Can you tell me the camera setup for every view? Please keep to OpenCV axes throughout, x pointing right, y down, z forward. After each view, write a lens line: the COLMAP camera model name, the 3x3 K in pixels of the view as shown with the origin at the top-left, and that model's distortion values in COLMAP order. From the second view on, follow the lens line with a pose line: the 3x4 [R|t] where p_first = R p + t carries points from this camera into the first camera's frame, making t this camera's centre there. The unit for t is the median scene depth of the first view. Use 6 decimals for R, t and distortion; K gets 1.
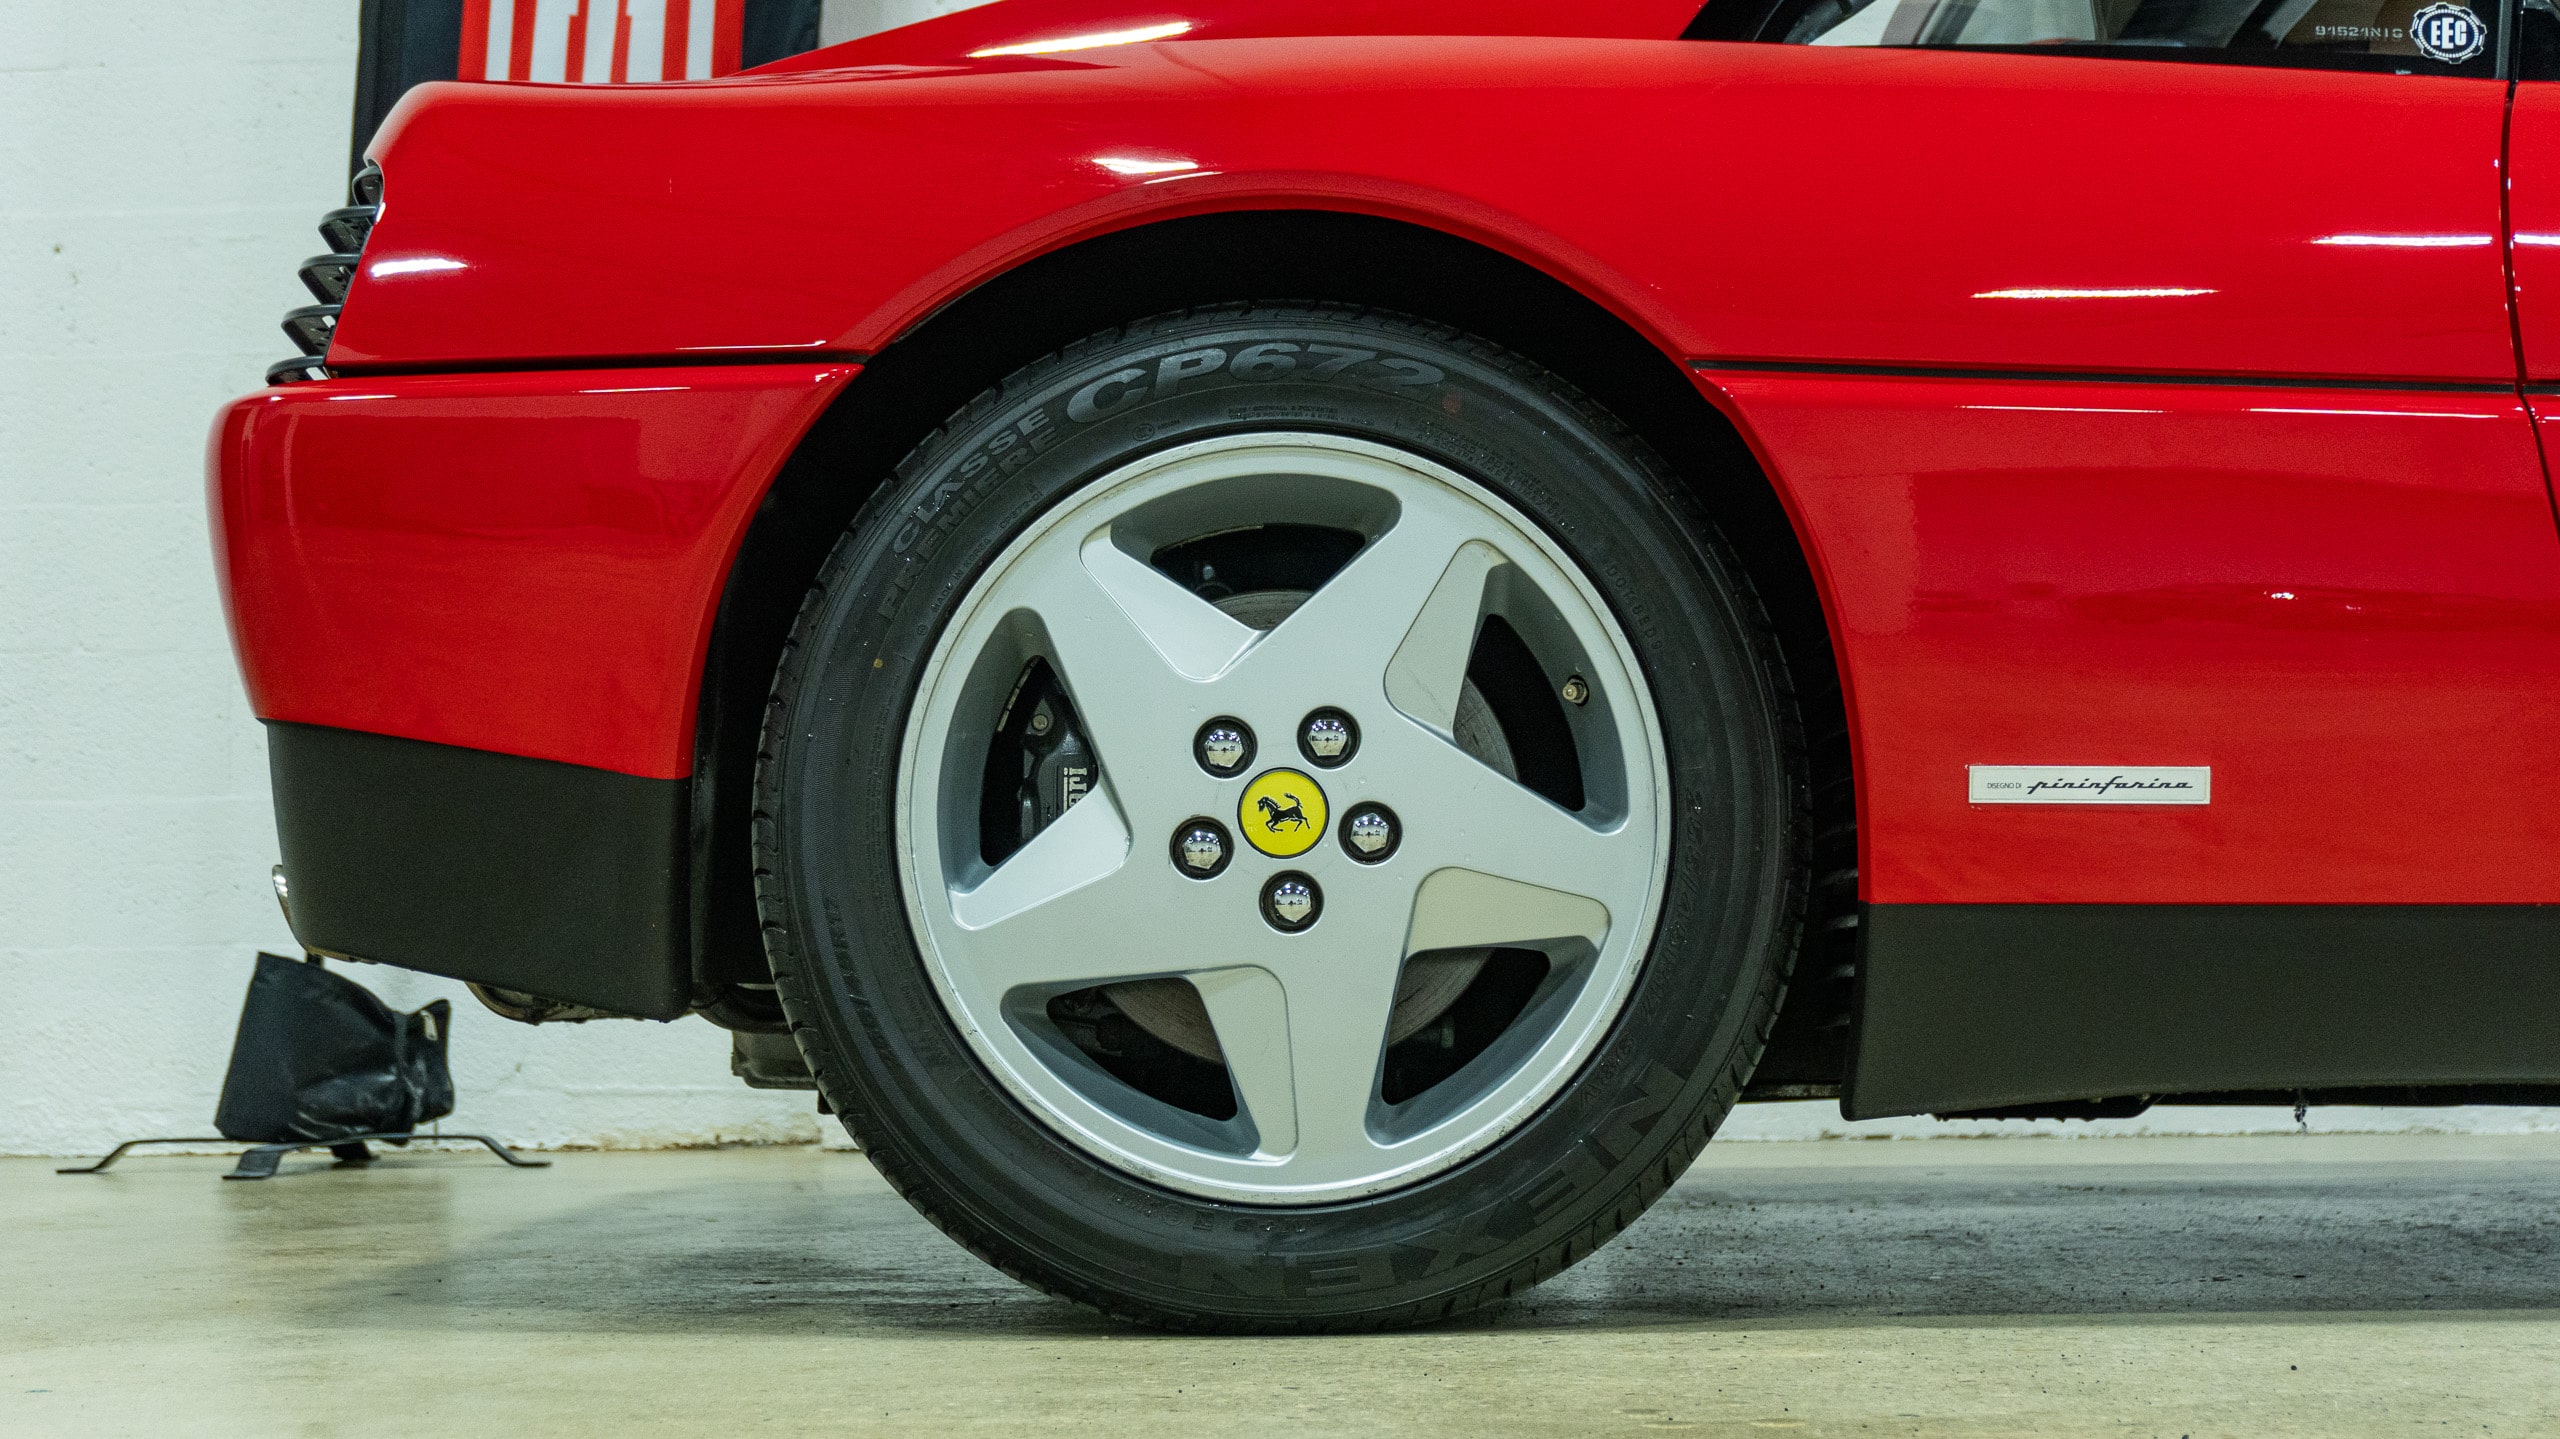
lens RADIAL K [[3778.9, 0, 1280.0], [0, 3778.9, 719.5], [0, 0, 1]] dist [-0.003942, -0.074580]
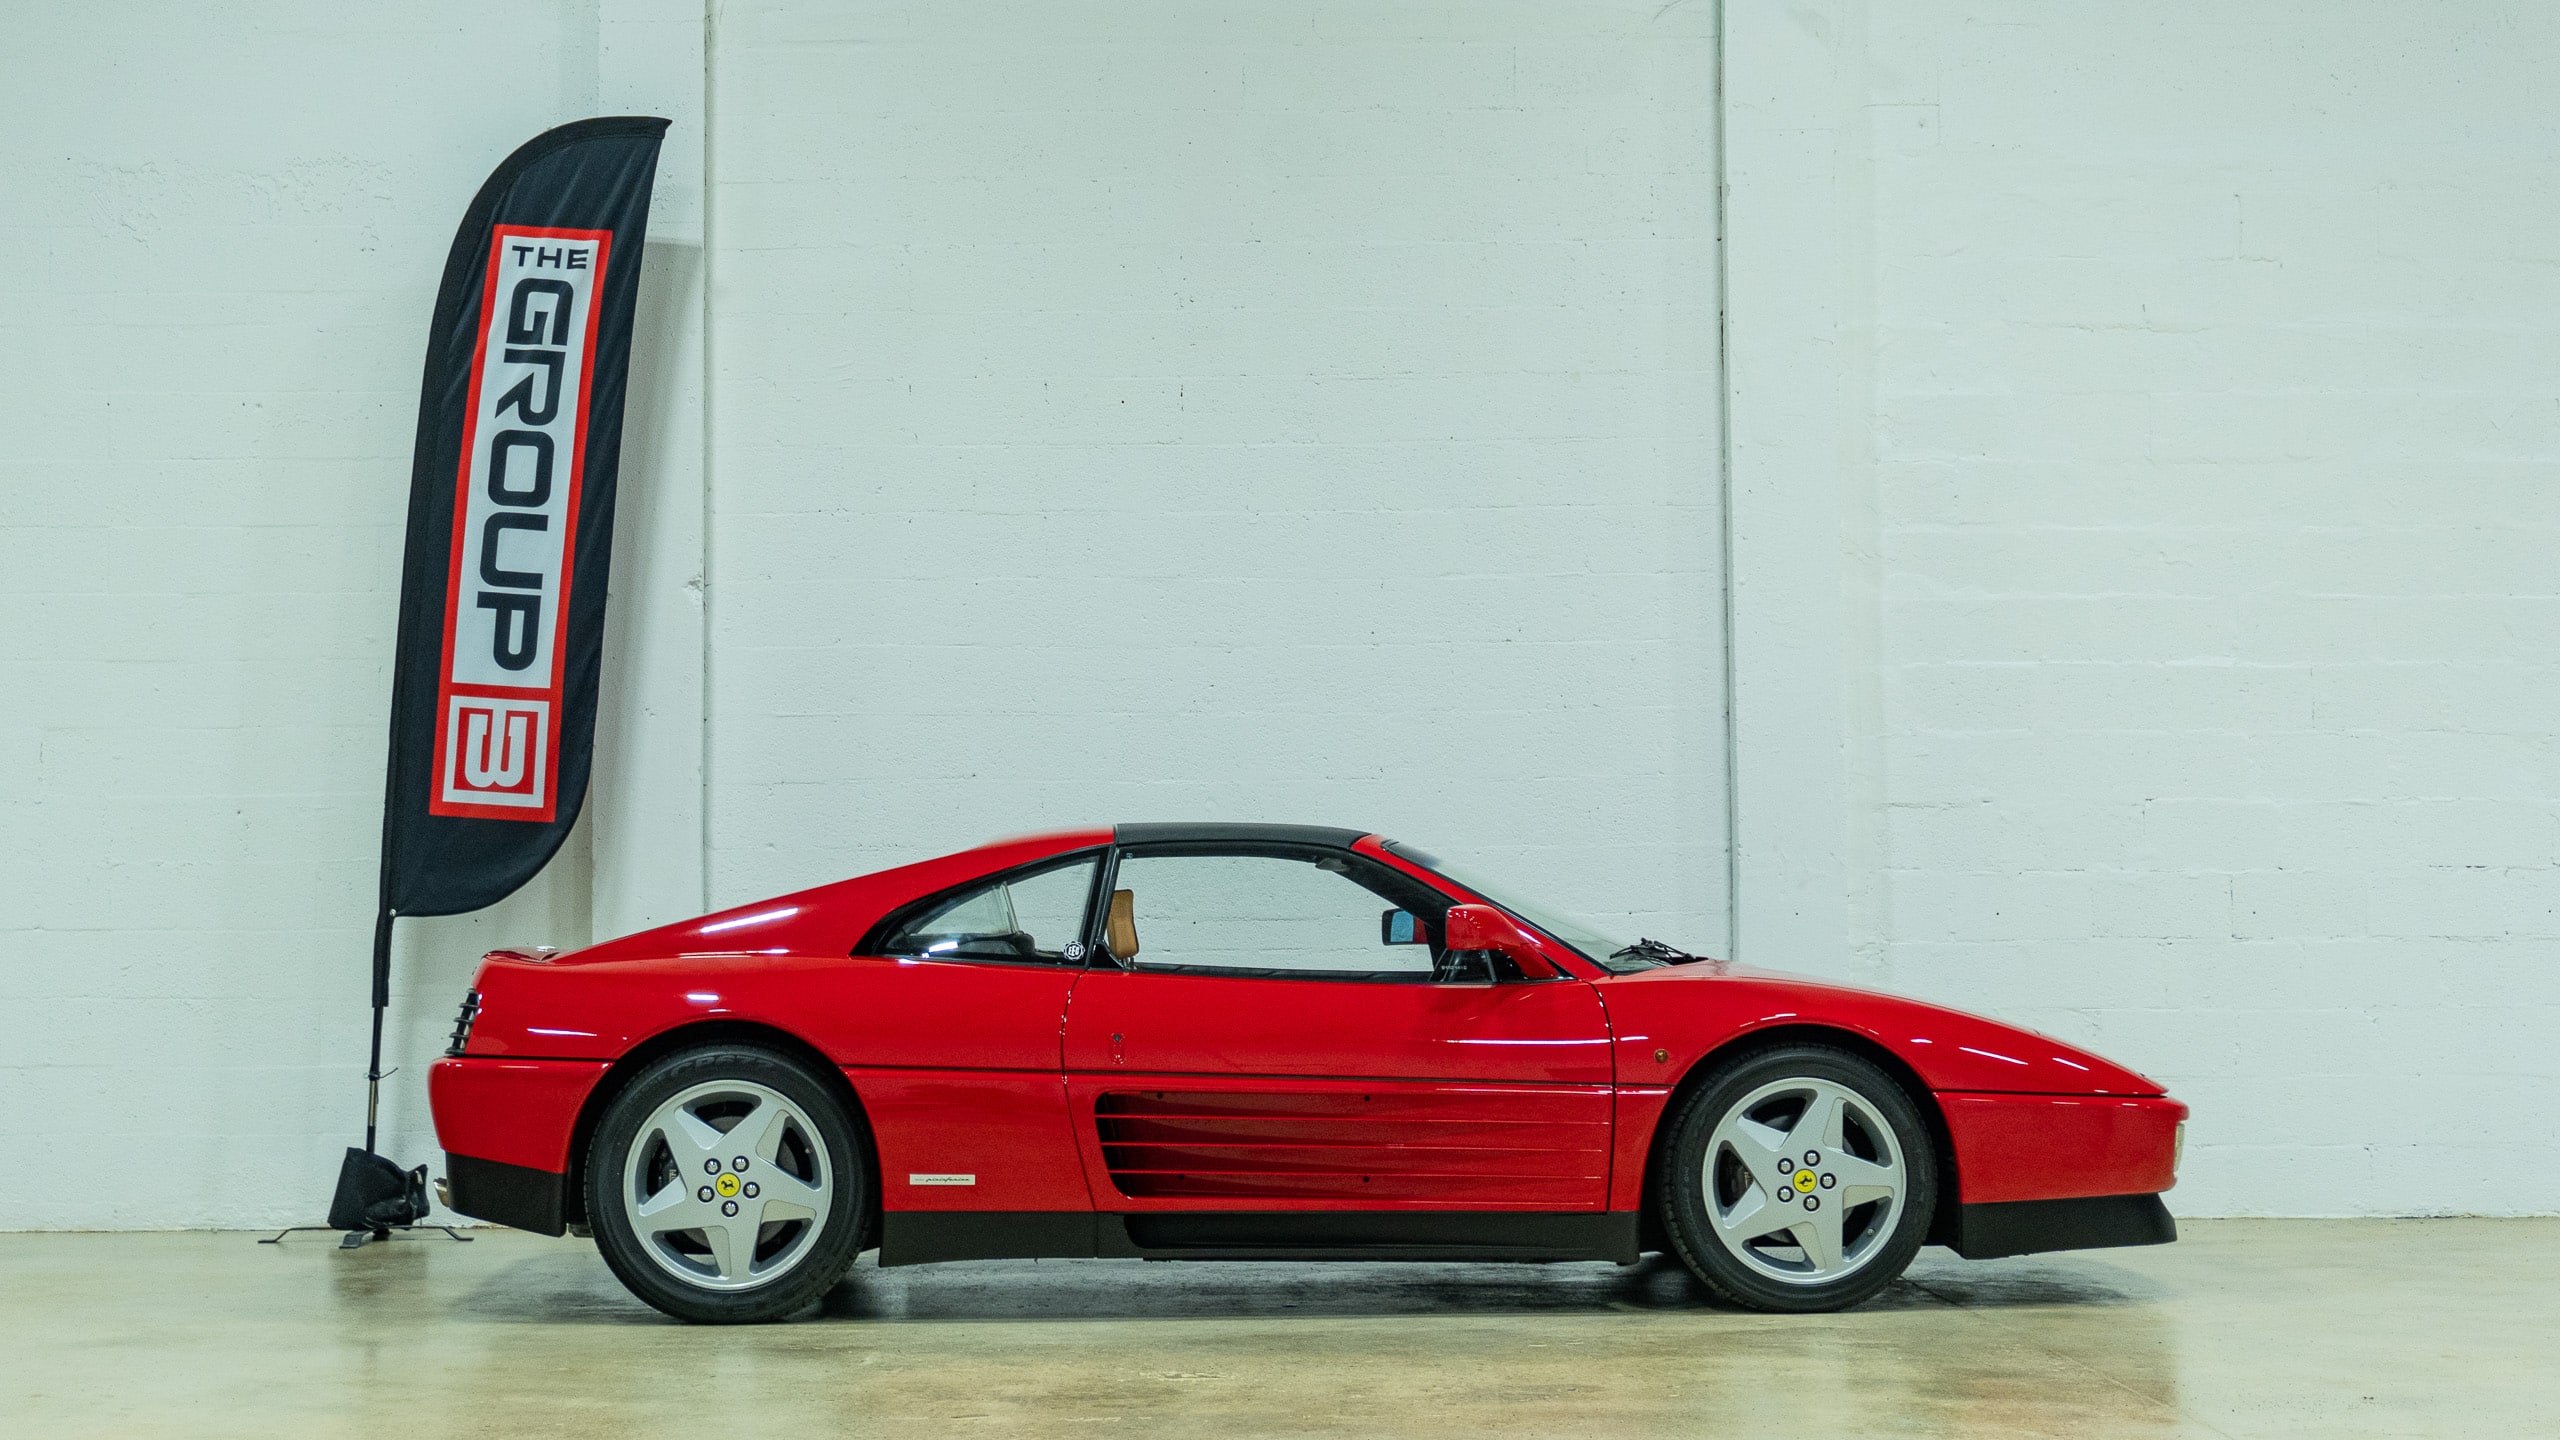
lens RADIAL K [[3965.0, 0, 1182.5], [0, 3965.0, 684.6], [0, 0, 1]] dist [-0.014431, -0.035835]
pose [[0.999303, 0.007084, 0.036665, 0.298103], [-0.007610, 0.999870, 0.014232, -0.520829], [-0.036559, -0.014501, 0.999226, -2.875578]]
